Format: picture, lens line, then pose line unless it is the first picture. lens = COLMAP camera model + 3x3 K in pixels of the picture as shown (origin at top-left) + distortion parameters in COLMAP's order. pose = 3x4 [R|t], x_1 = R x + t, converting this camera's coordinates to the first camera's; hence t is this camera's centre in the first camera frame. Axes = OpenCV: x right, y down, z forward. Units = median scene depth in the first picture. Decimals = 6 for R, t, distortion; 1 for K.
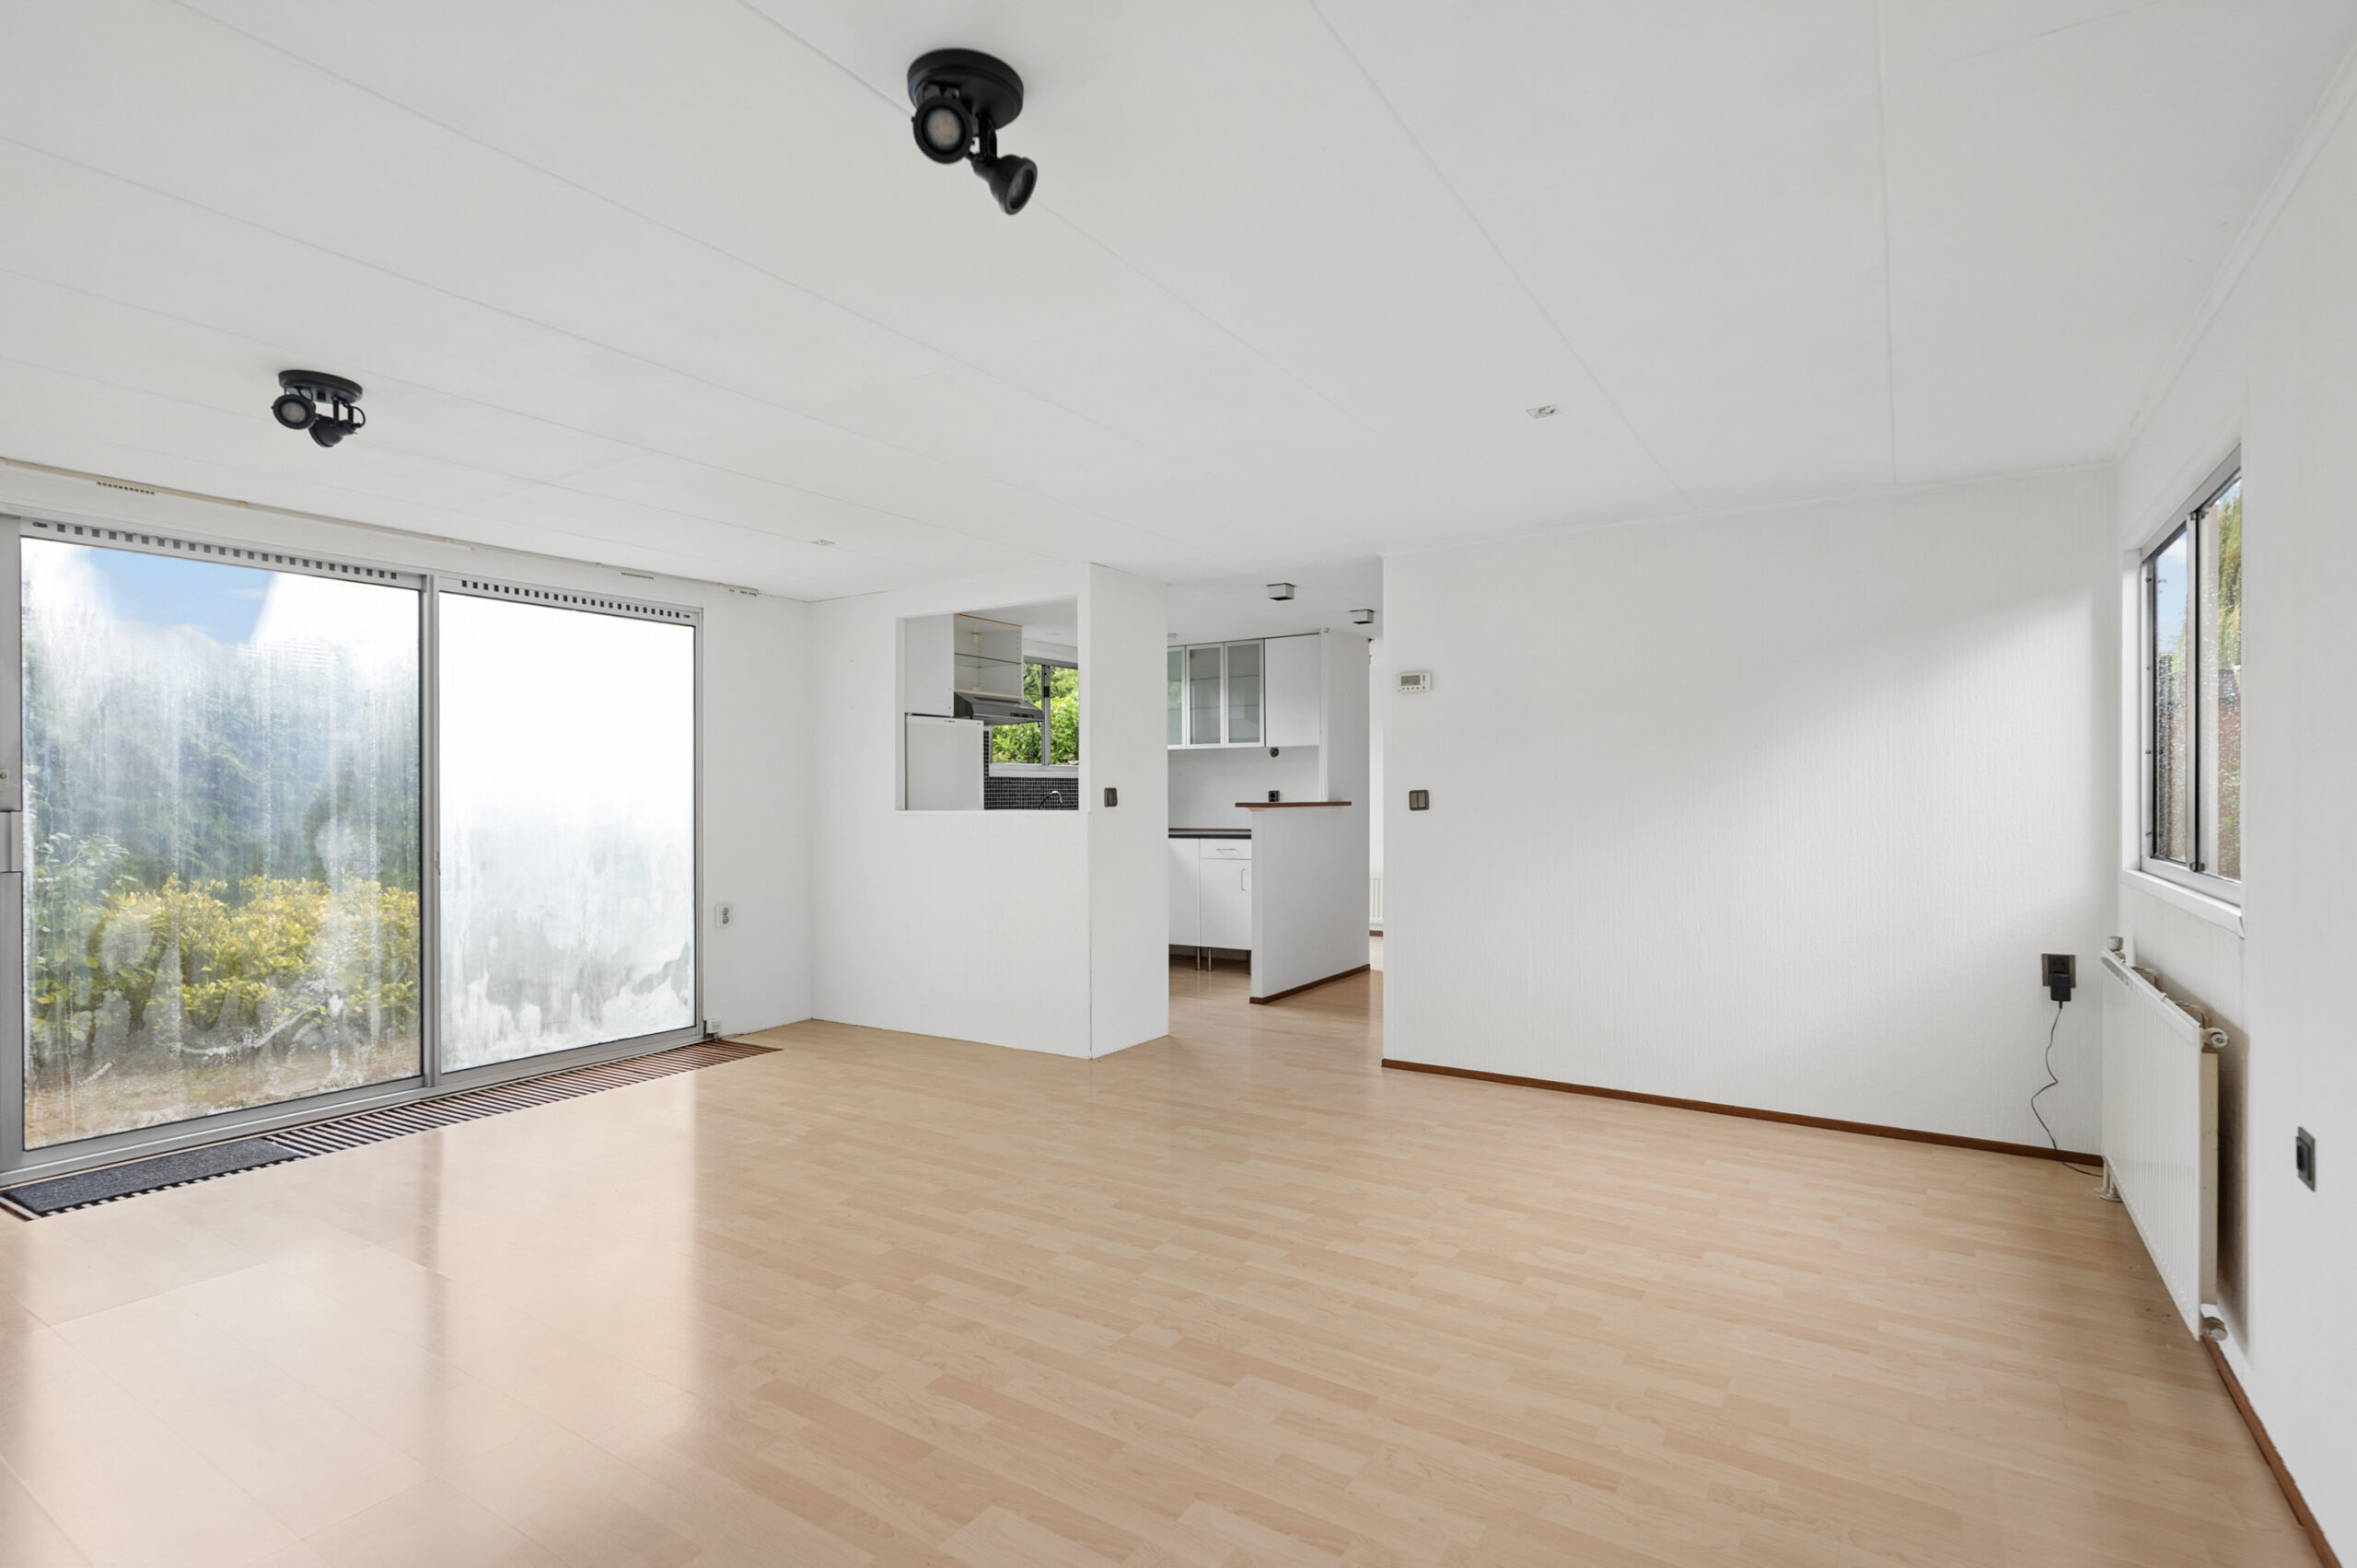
lens RADIAL K [[1141.1, 0, 1175.7], [0, 1141.1, 785.2], [0, 0, 1]] dist [0.000255, 0.004016]
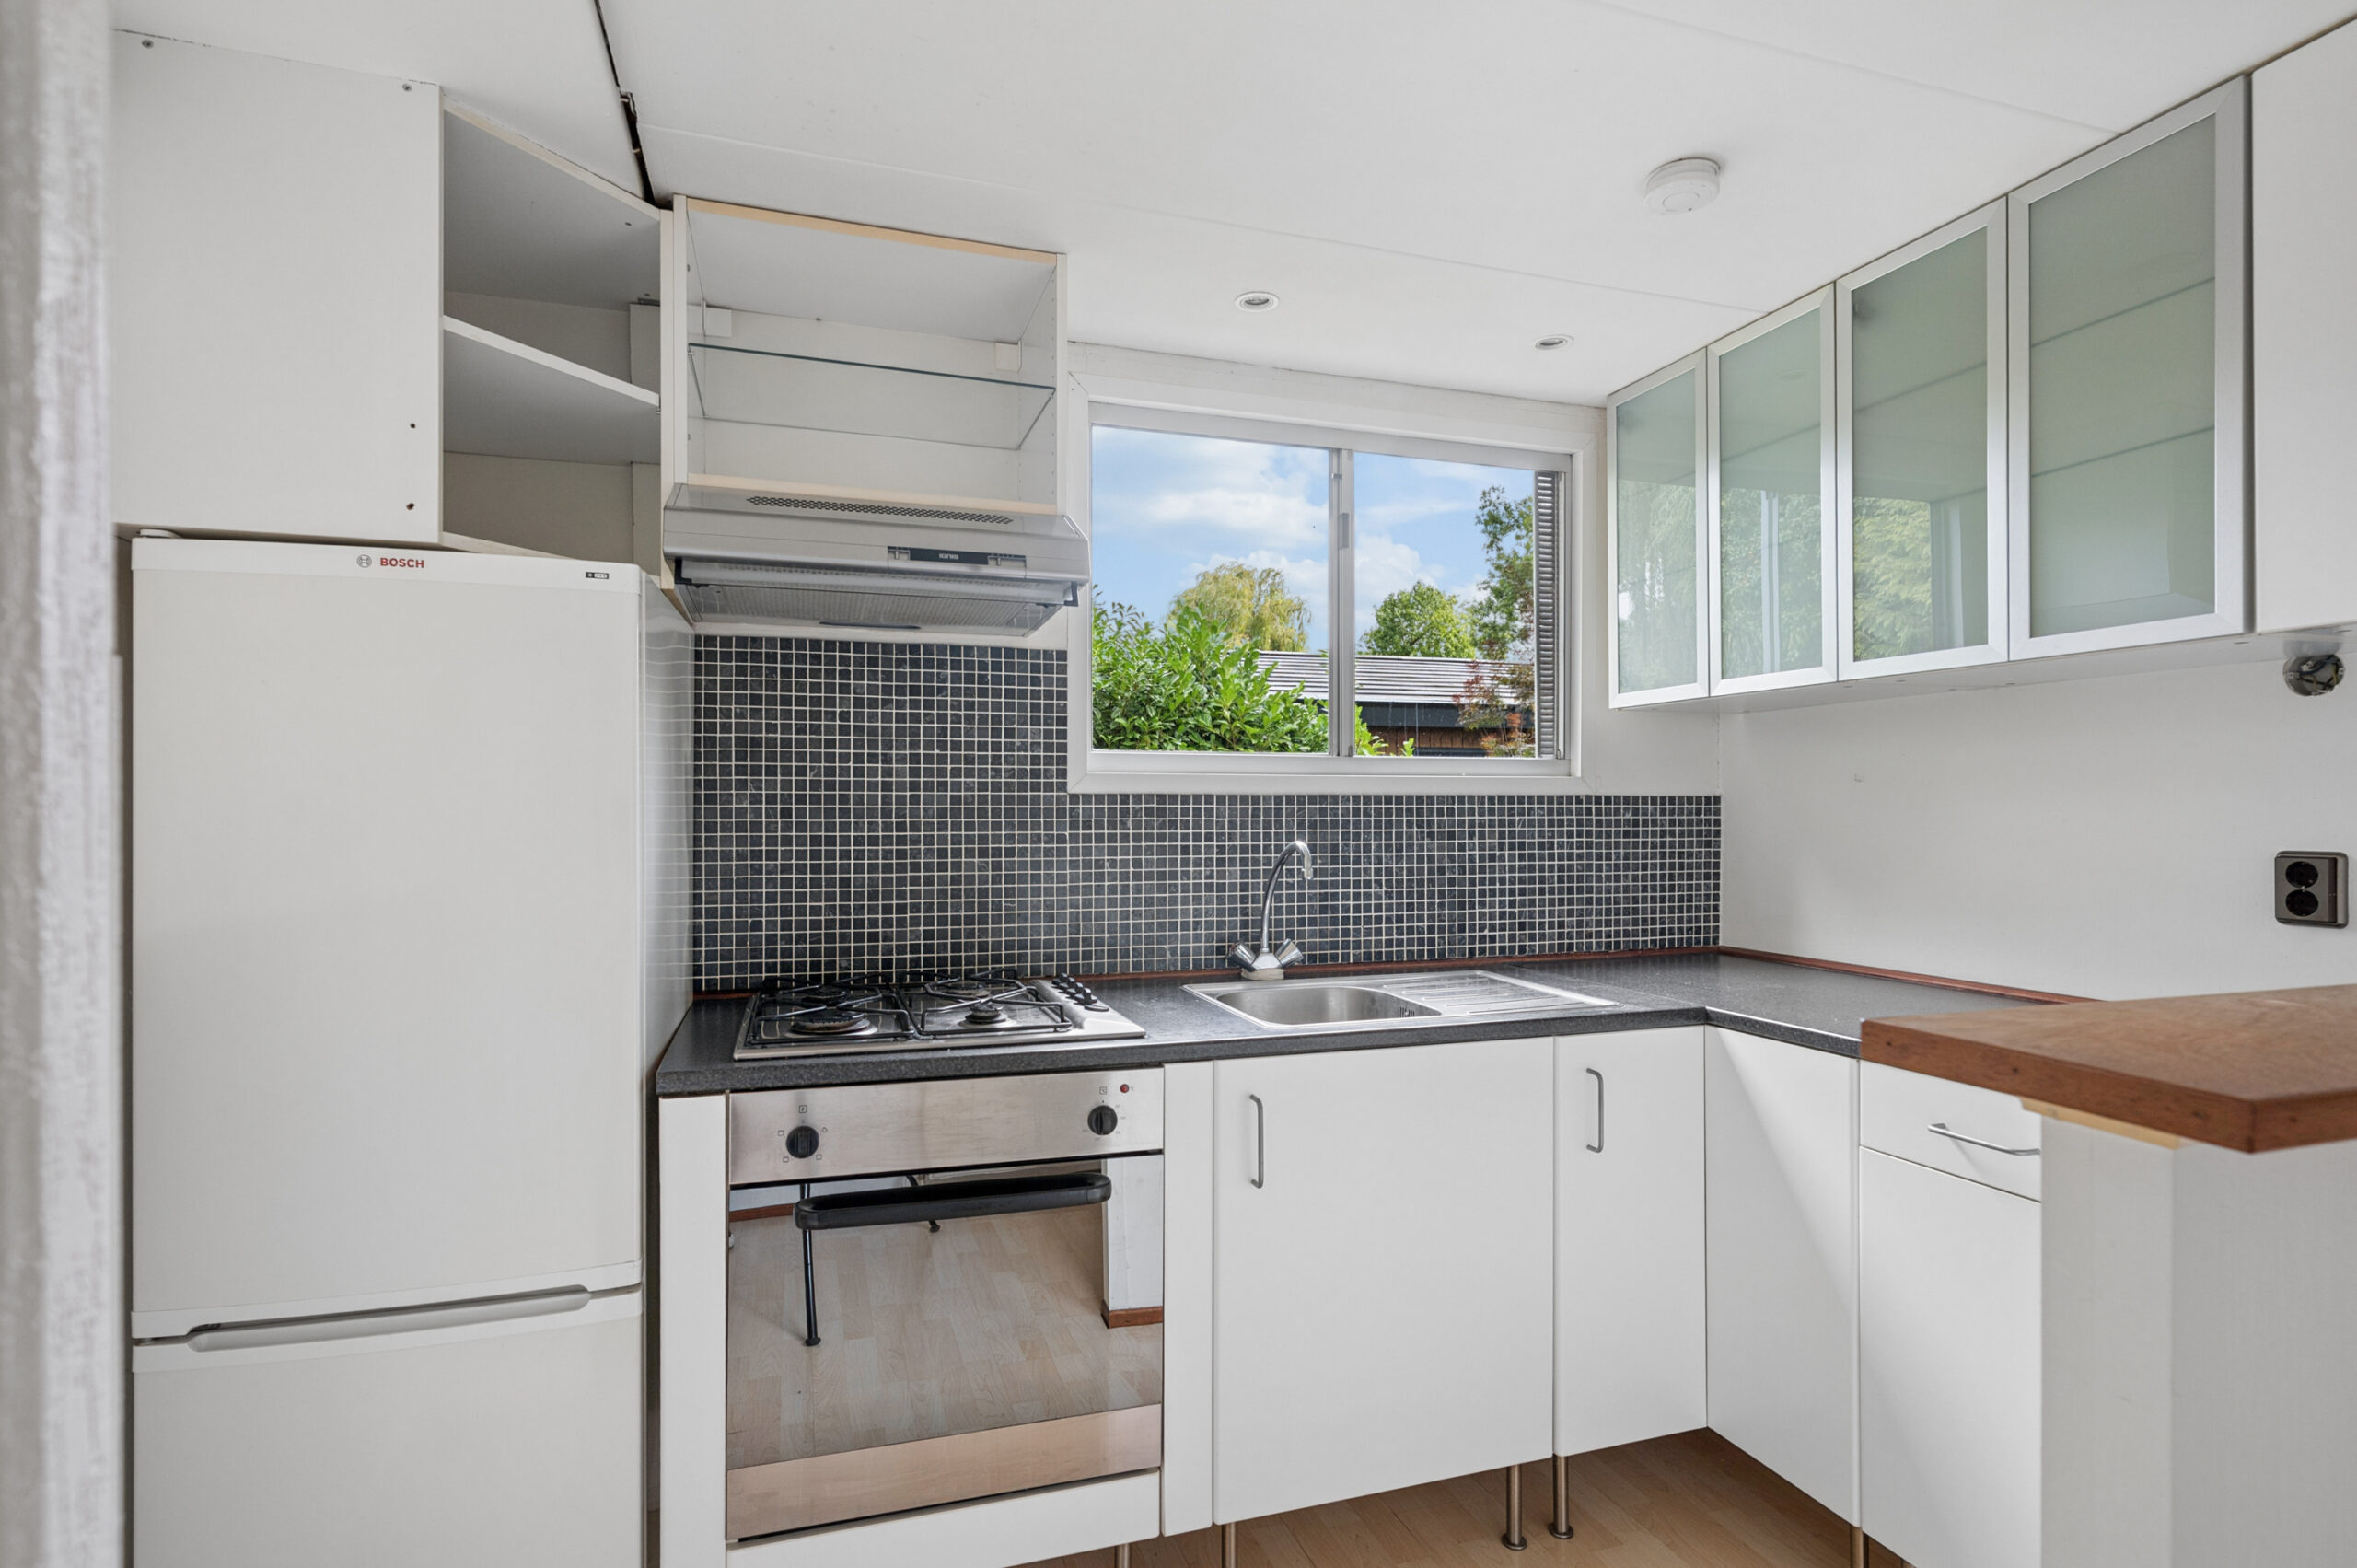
lens RADIAL K [[1141.1, 0, 1189.1], [0, 1141.1, 805.6], [0, 0, 1]] dist [0.000255, 0.004016]
pose [[0.777520, -0.002391, -0.628854, 0.098767], [0.011377, 0.999883, 0.010265, -0.012044], [0.628756, -0.015135, 0.777456, 1.192152]]
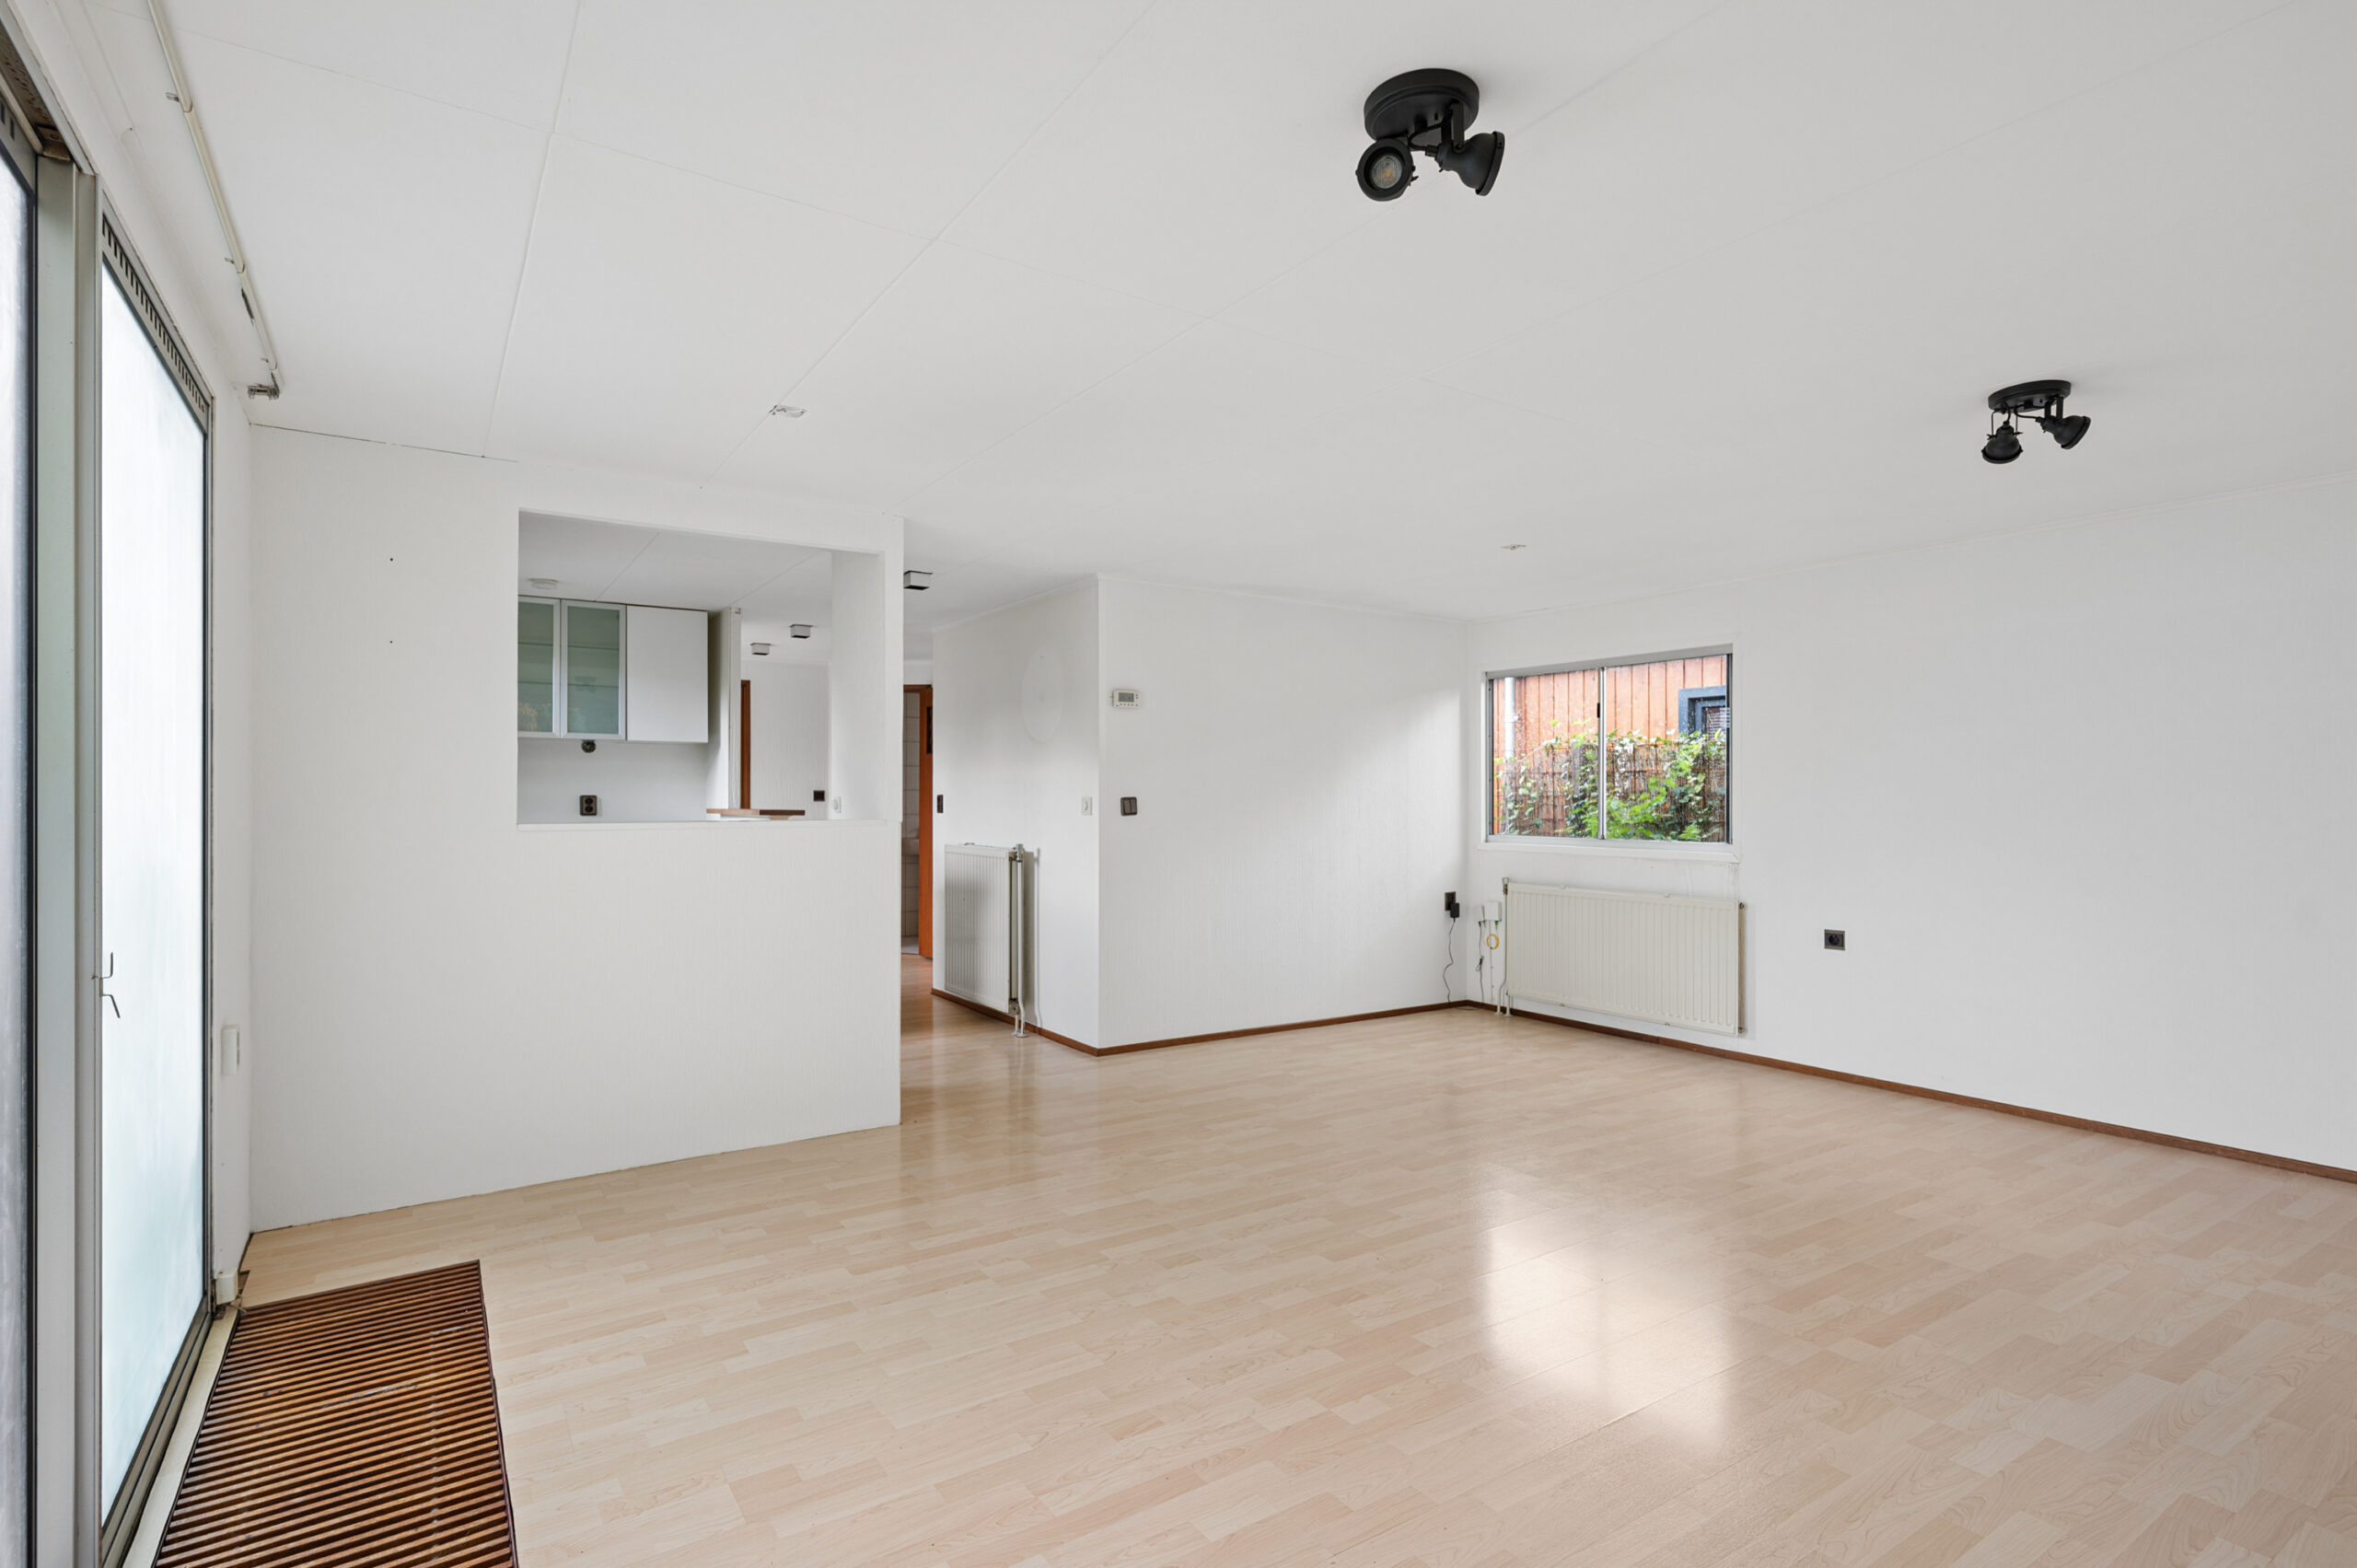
lens RADIAL K [[1141.1, 0, 1176.5], [0, 1141.1, 806.8], [0, 0, 1]] dist [0.000255, 0.004016]
pose [[0.397893, -0.002679, 0.917428, -0.827640], [-0.010514, 0.999917, 0.007480, 0.004260], [-0.917371, -0.012622, 0.397832, 0.544582]]
